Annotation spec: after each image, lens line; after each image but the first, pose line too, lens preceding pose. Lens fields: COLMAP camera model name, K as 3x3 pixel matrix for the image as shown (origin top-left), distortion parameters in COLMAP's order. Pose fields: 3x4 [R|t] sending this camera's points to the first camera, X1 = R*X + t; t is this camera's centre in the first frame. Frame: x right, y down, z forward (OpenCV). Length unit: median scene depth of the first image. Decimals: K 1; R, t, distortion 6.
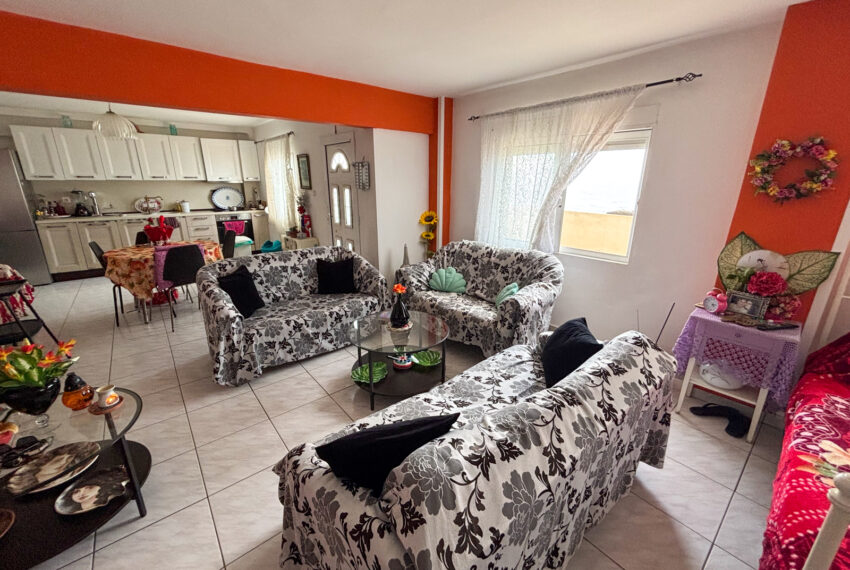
lens RADIAL K [[344.2, 0, 424.3], [0, 344.2, 284.3], [0, 0, 1]] dist [-0.002310, 0.001237]
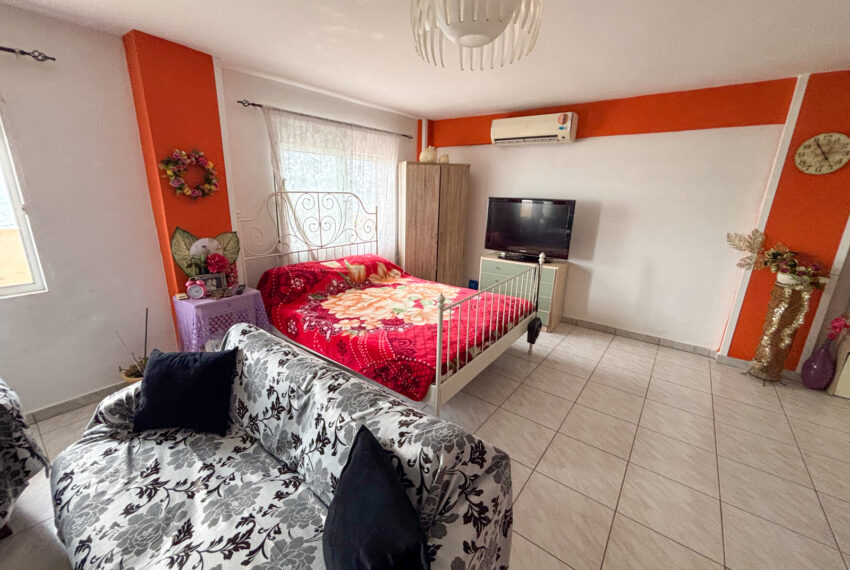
lens RADIAL K [[344.2, 0, 425.9], [0, 344.2, 283.8], [0, 0, 1]] dist [-0.002310, 0.001237]
pose [[-0.224903, -0.266617, 0.937195, -0.237887], [0.260272, 0.910449, 0.321467, -0.081452], [-0.938977, 0.316225, -0.135369, 0.266971]]
